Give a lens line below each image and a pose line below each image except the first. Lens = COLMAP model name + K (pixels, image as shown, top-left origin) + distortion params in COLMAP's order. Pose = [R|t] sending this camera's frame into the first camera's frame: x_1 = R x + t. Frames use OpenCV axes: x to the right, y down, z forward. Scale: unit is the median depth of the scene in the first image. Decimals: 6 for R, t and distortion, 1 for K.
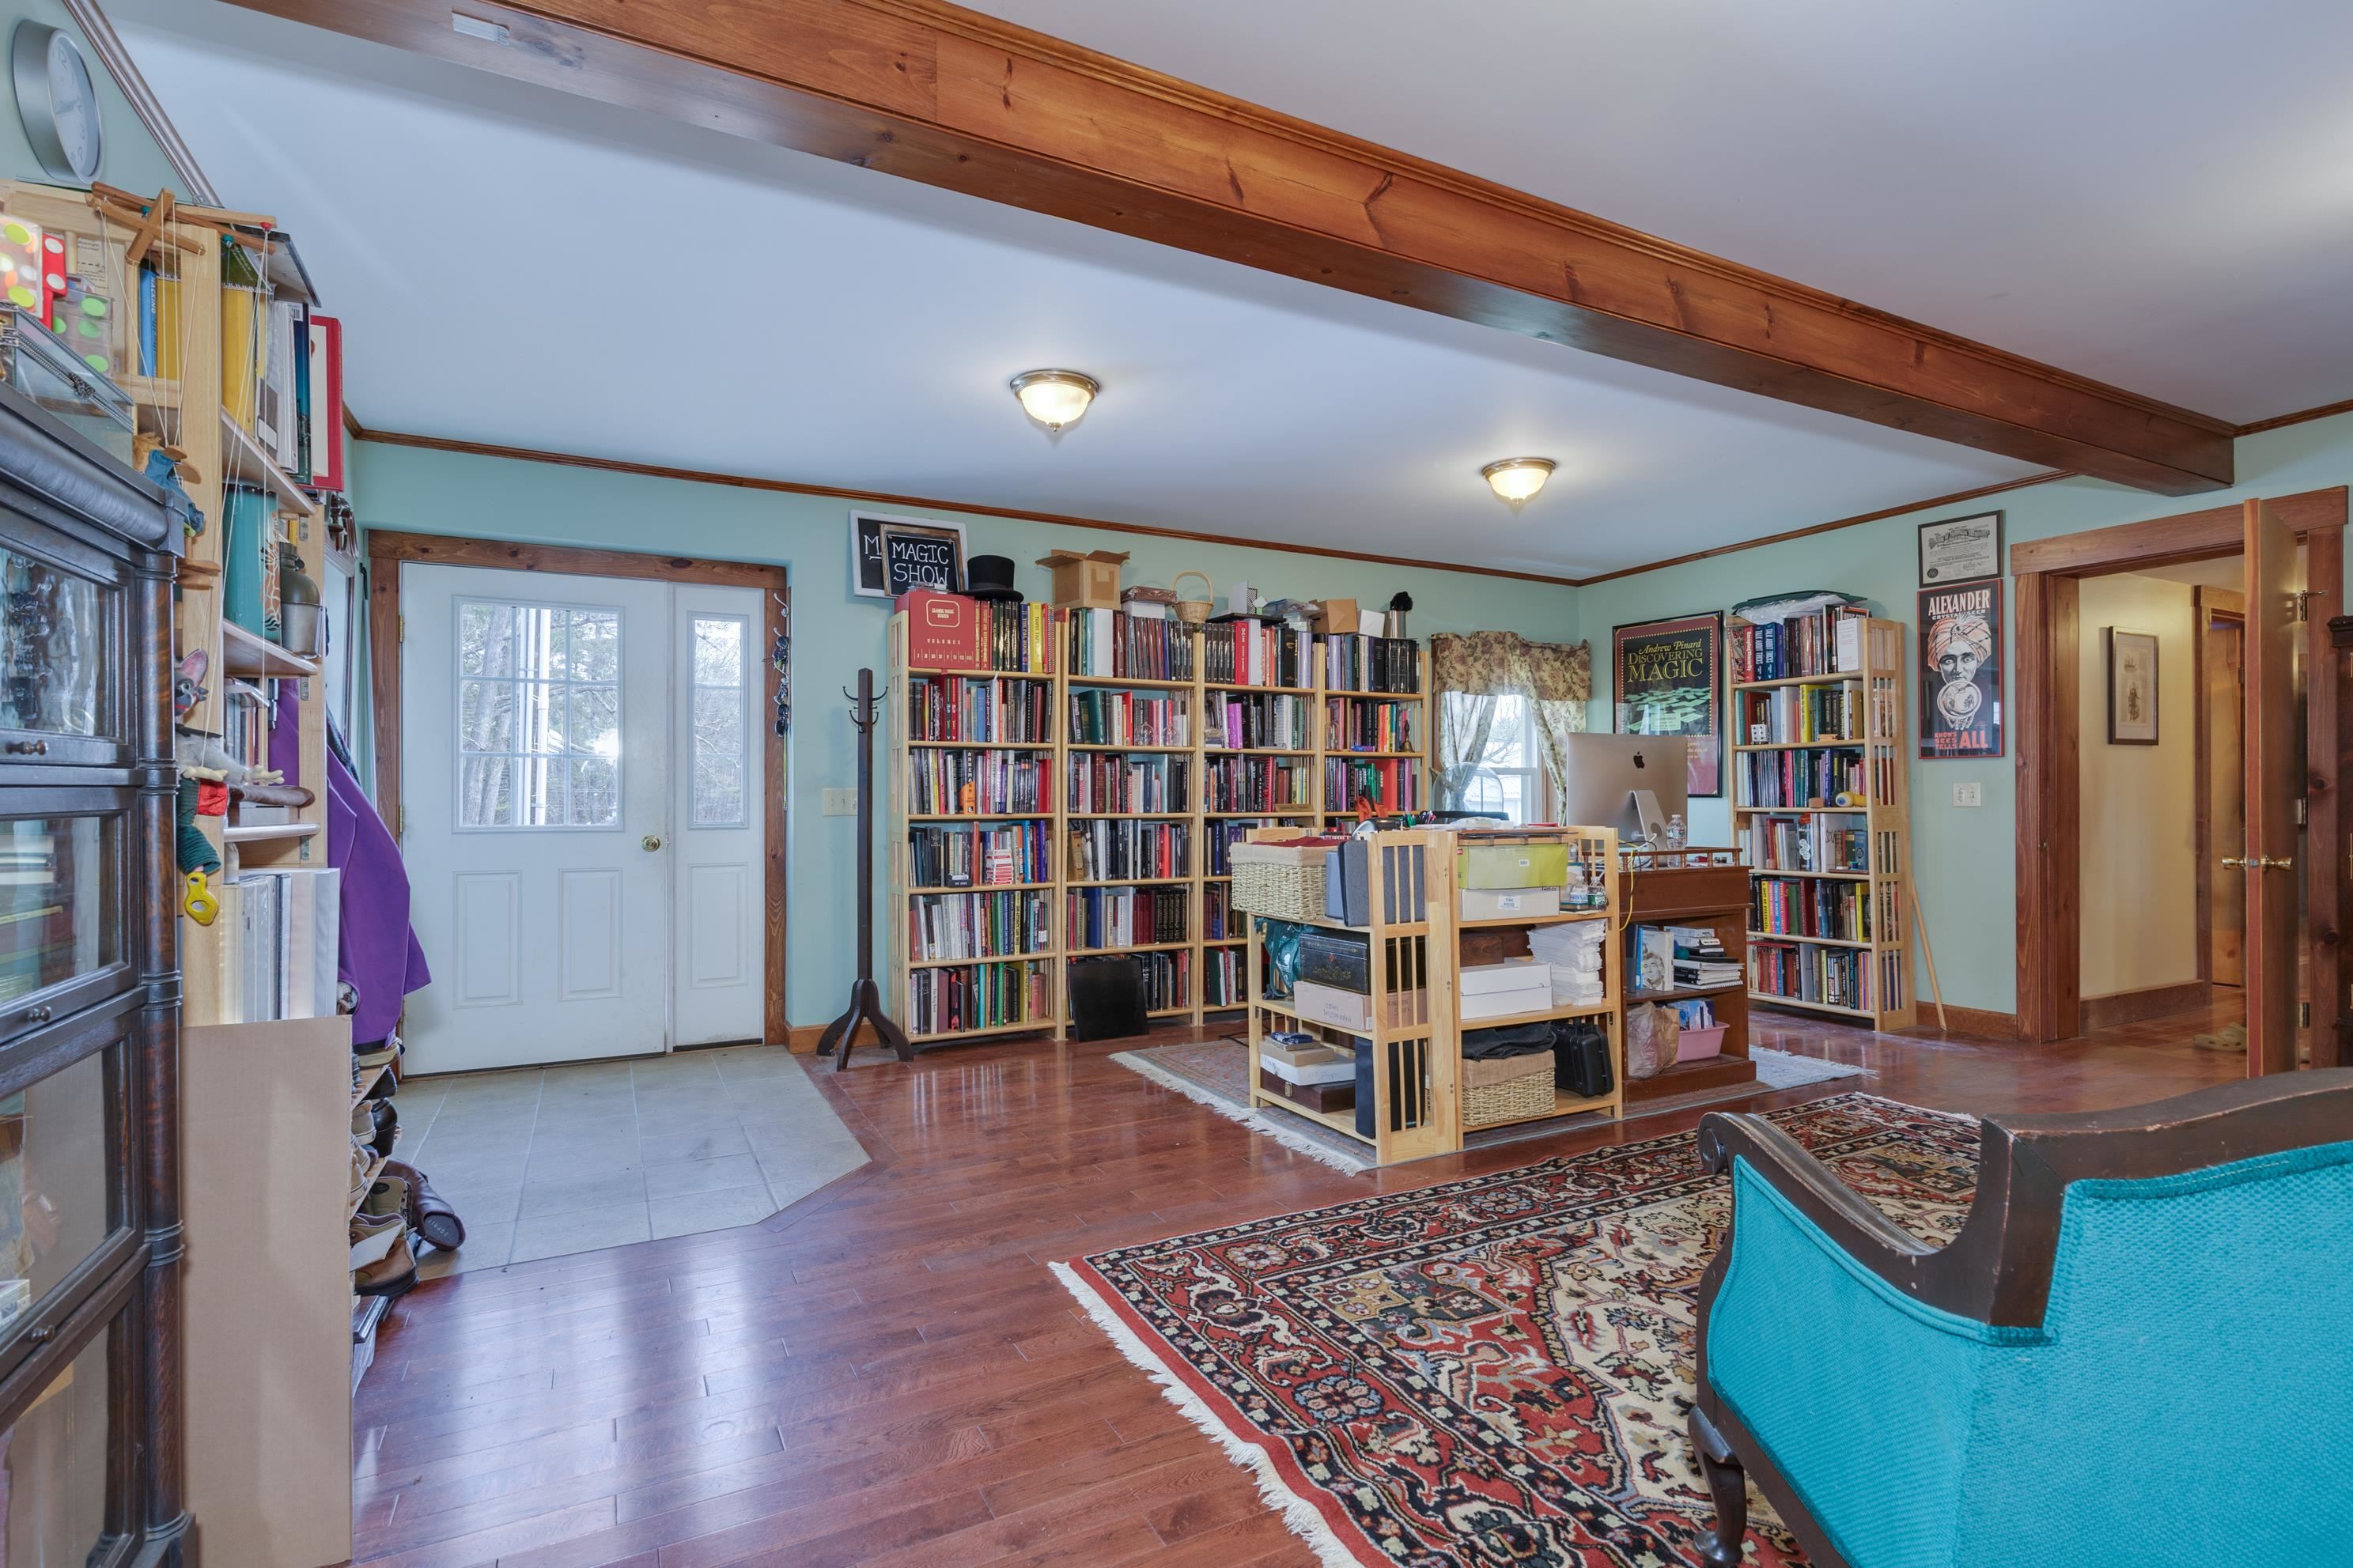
lens RADIAL K [[1117.0, 0, 1119.8], [0, 1117.0, 783.5], [0, 0, 1]] dist [0.000342, -0.000435]
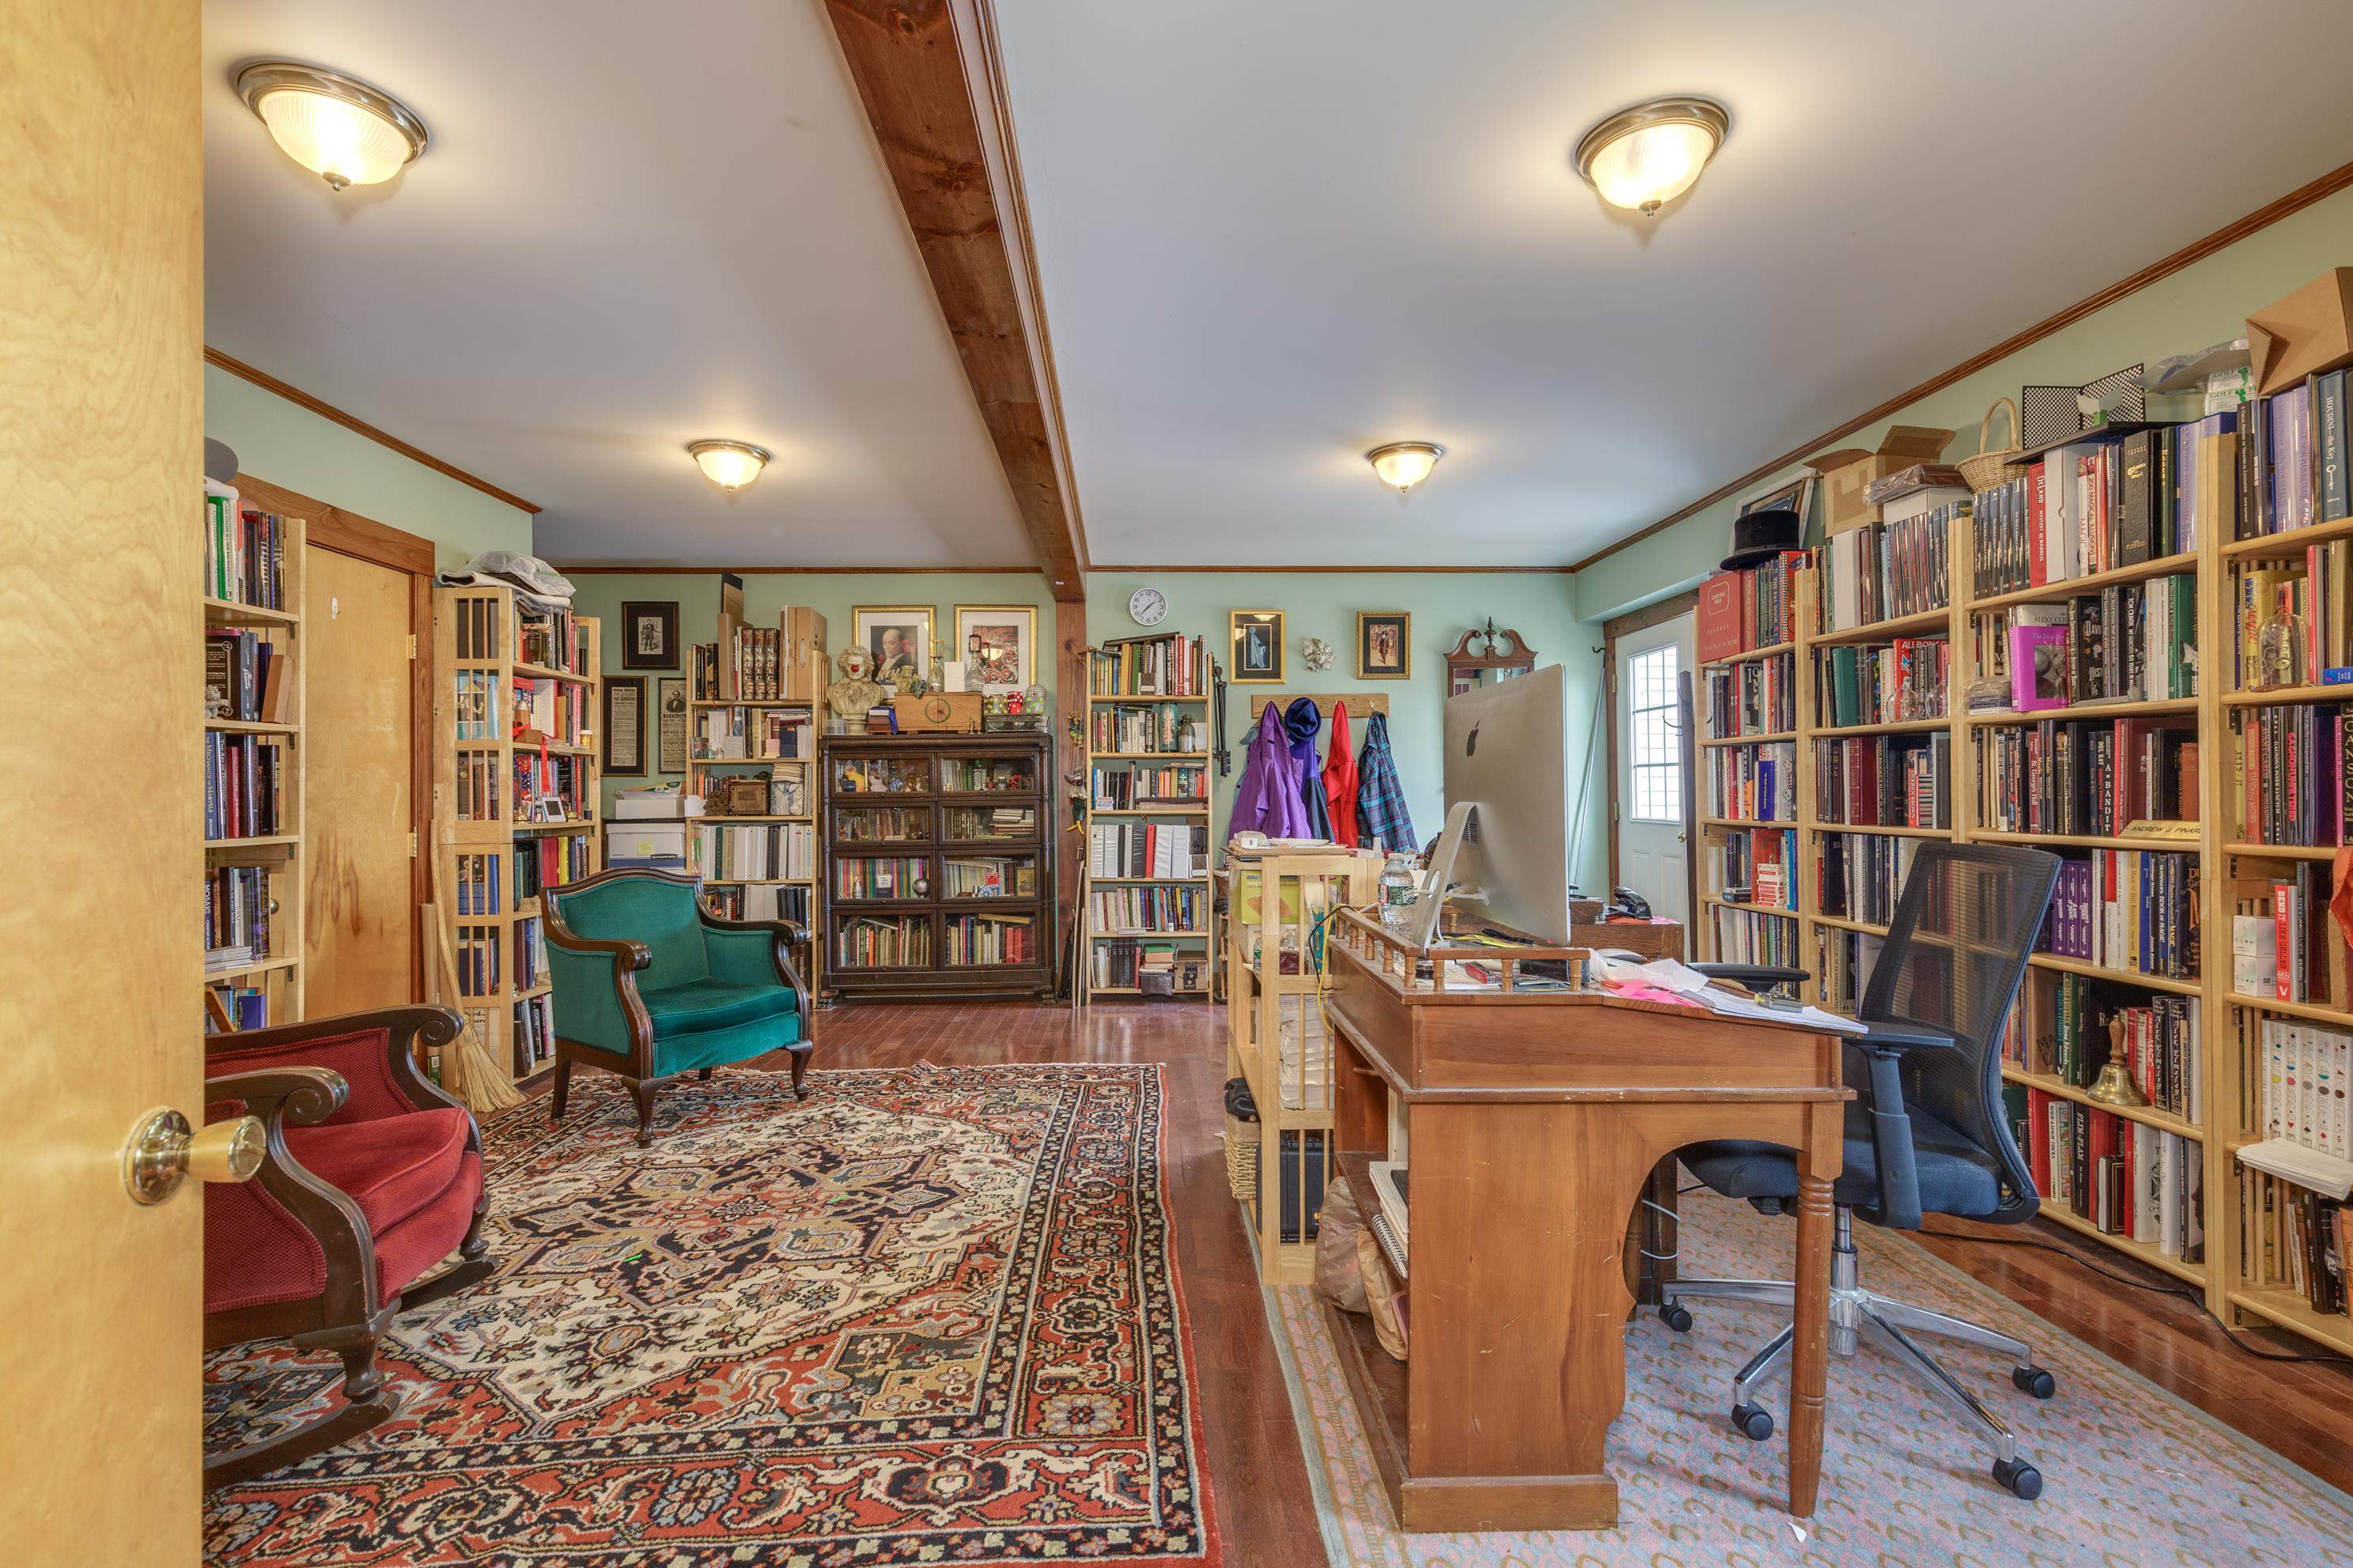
lens RADIAL K [[1094.5, 0, 1170.1], [0, 1094.5, 782.4], [0, 0, 1]] dist [0.005331, -0.000077]
pose [[-0.413578, -0.002345, -0.910466, 1.188357], [0.023257, 0.999643, -0.013138, -0.000662], [0.910172, -0.026608, -0.413376, 1.347772]]
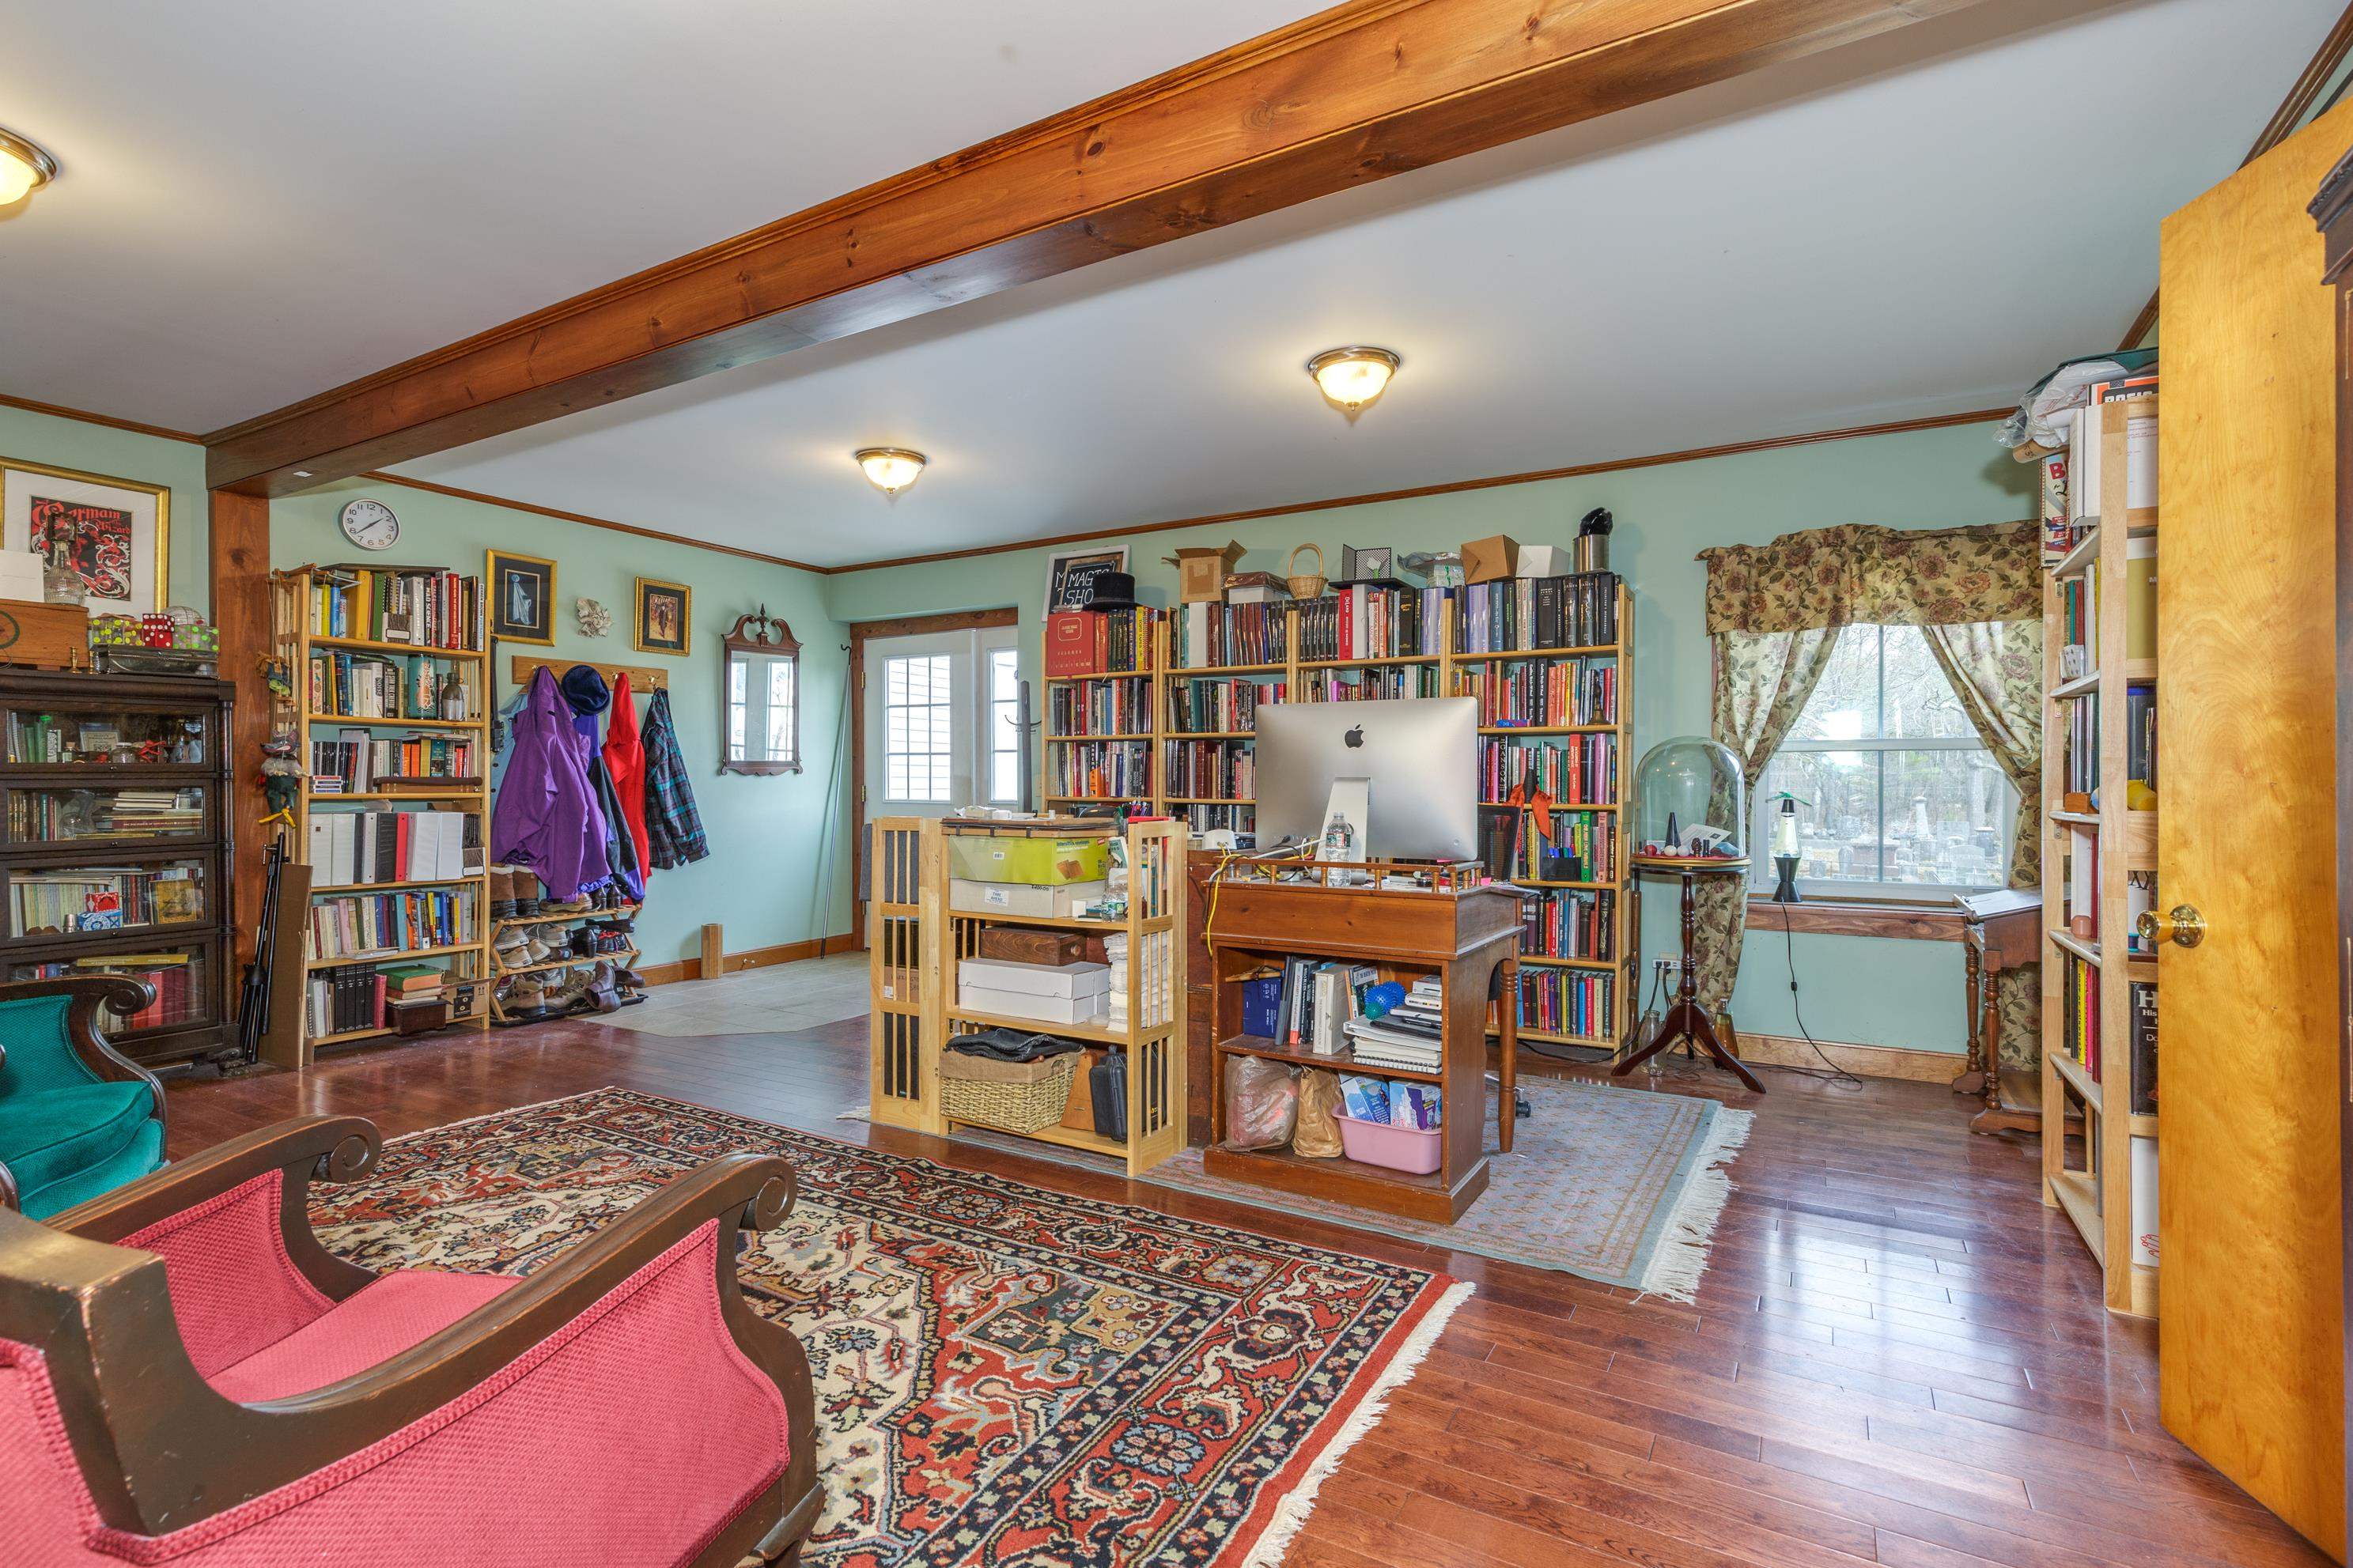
lens RADIAL K [[1094.5, 0, 1170.1], [0, 1094.5, 782.4], [0, 0, 1]] dist [0.005331, -0.000077]
pose [[0.541860, 0.006240, -0.840446, 1.252318], [0.008658, 0.999878, 0.013005, -0.002974], [0.840424, -0.014324, 0.541740, 0.642612]]
